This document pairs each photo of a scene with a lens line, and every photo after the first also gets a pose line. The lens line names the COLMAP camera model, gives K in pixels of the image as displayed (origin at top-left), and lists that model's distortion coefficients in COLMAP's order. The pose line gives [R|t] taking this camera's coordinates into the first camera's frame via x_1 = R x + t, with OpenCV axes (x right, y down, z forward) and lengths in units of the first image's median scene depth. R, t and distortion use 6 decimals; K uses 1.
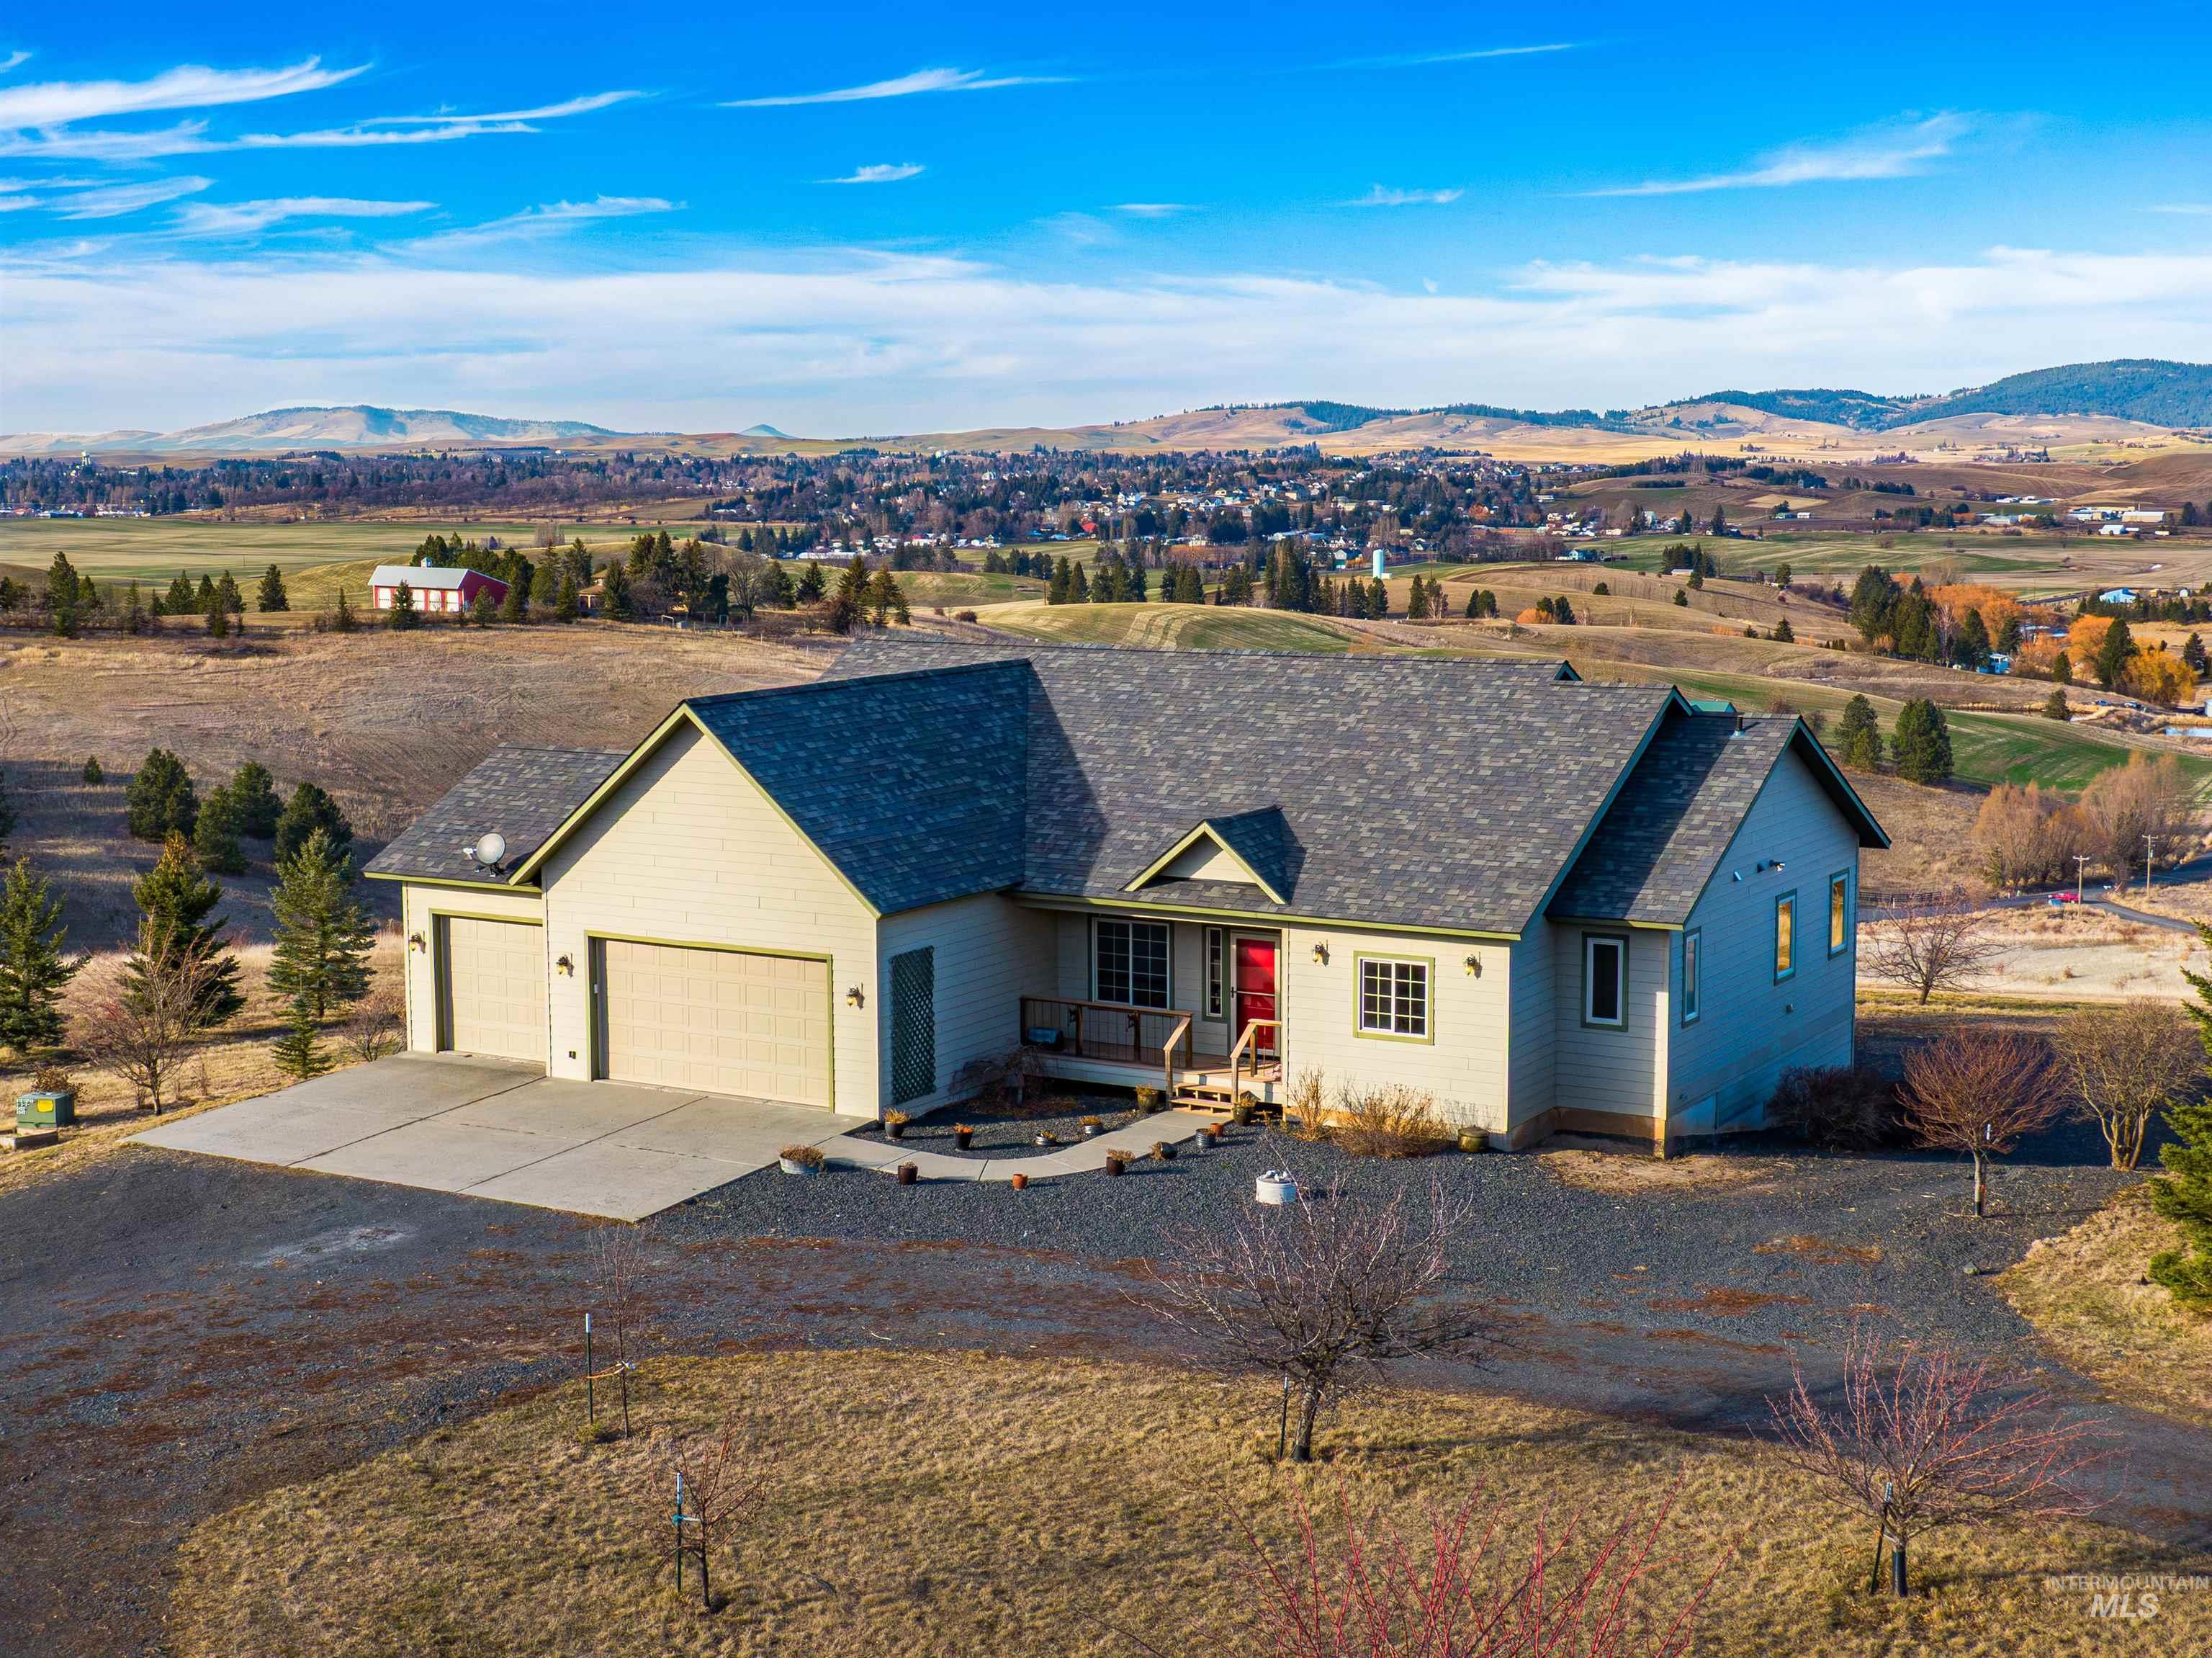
lens RADIAL K [[3084.2, 0, 1106.0], [0, 3084.2, 829.0], [0, 0, 1]] dist [0.017018, -0.035692]
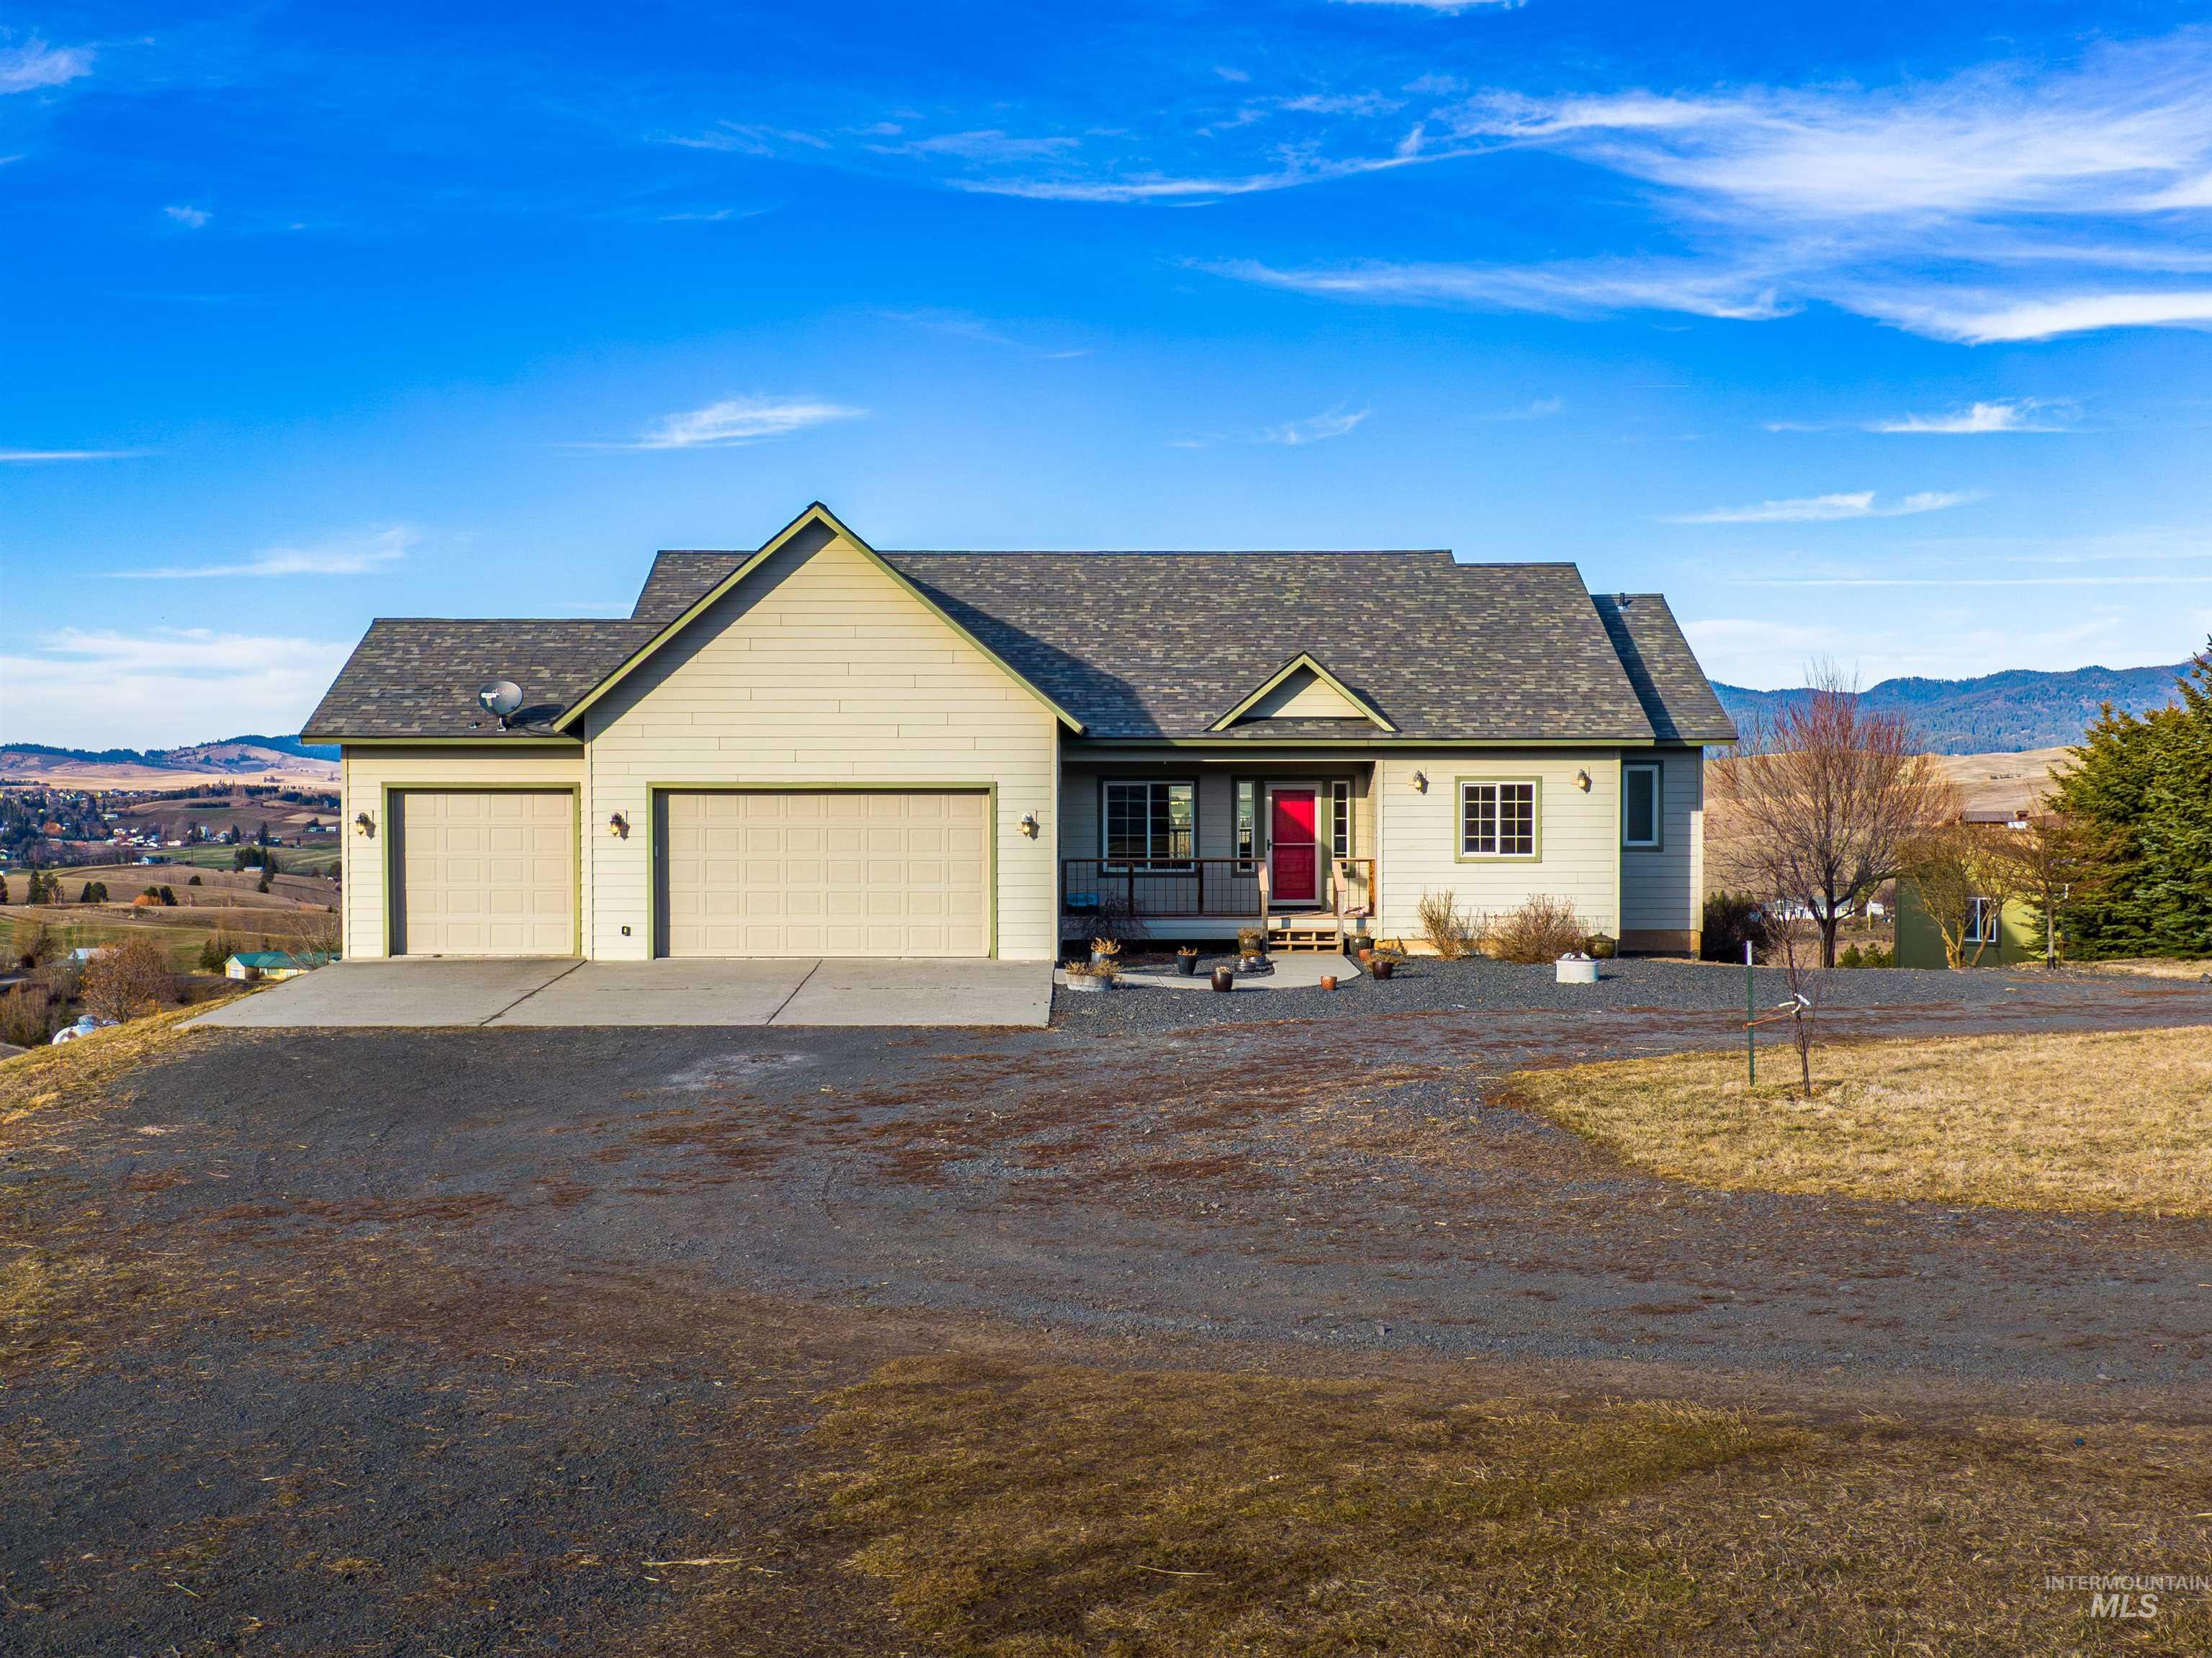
lens RADIAL K [[2401.4, 0, 1106.0], [0, 2401.4, 829.0], [0, 0, 1]] dist [0.001284, 0.047381]
pose [[0.862015, -0.010089, 0.506782, -0.379957], [0.060708, 0.994660, -0.083460, 0.104659], [-0.503234, 0.102709, 0.858025, 0.344907]]
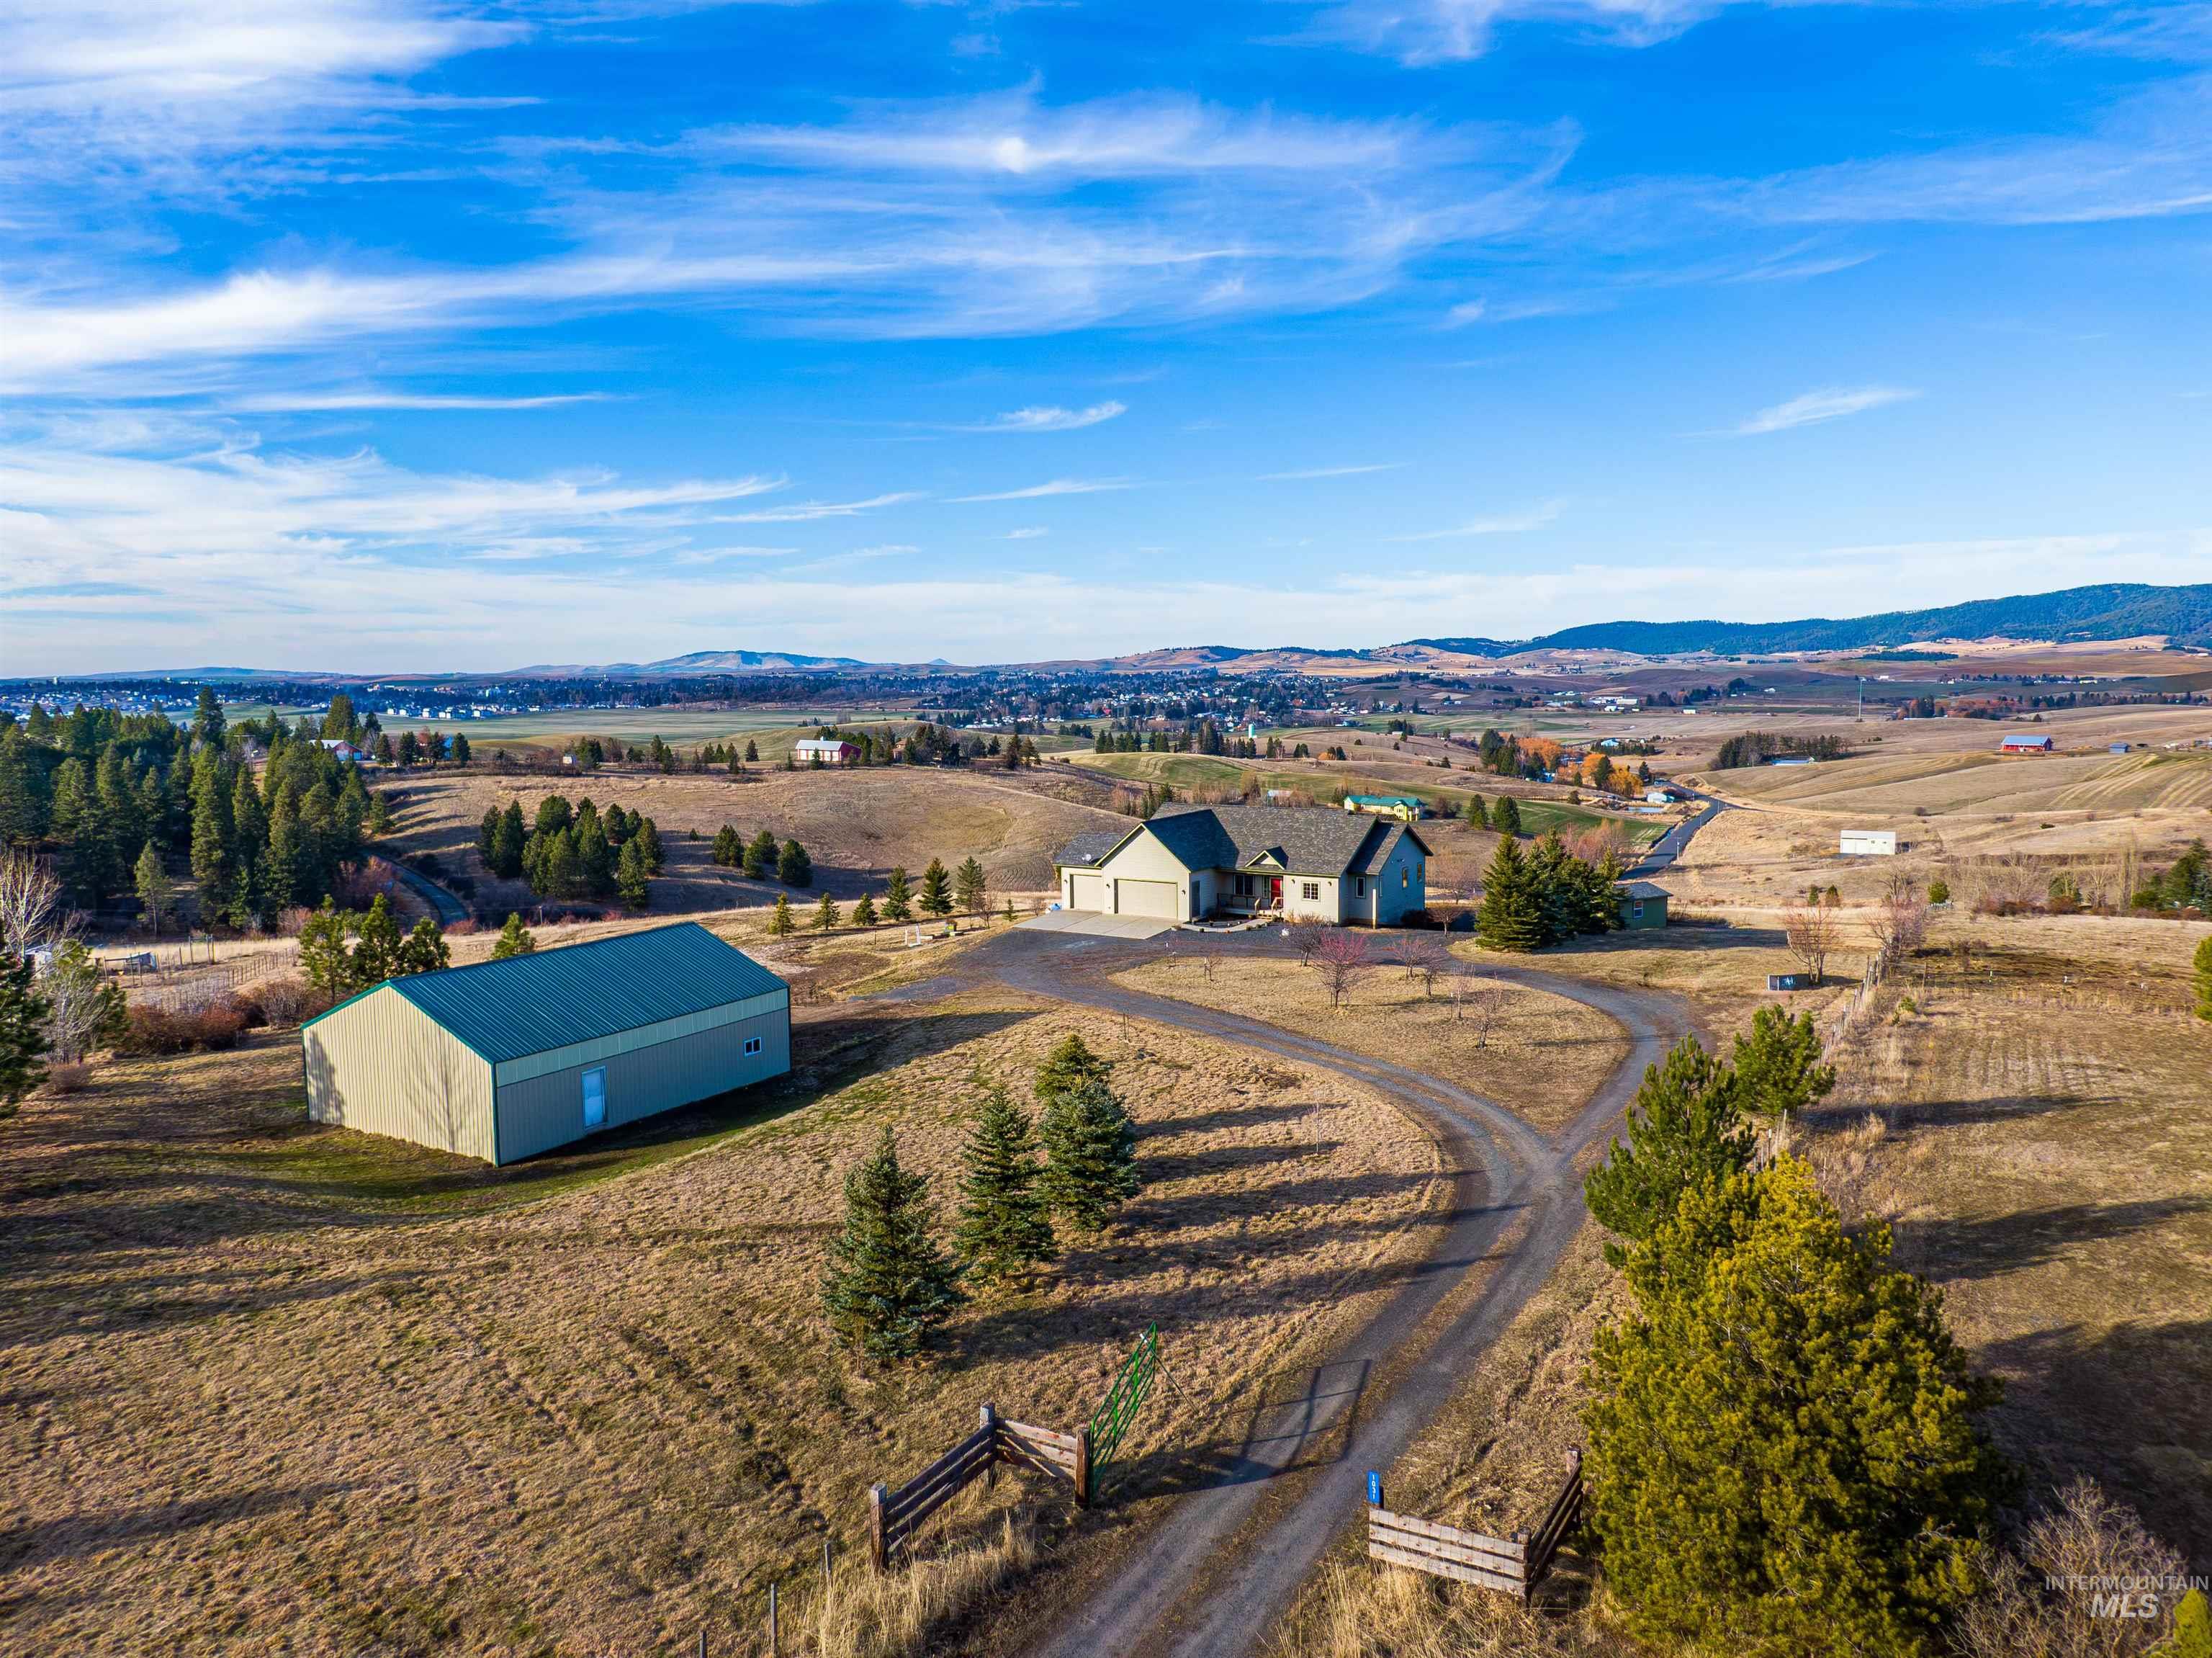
lens RADIAL K [[1511.2, 0, 1106.0], [0, 1511.2, 829.0], [0, 0, 1]] dist [0.049989, -0.000106]
pose [[0.999959, -0.006323, -0.006529, -0.156991], [0.006193, 0.999785, -0.019772, 0.007520], [0.006653, 0.019731, 0.999783, -0.975934]]
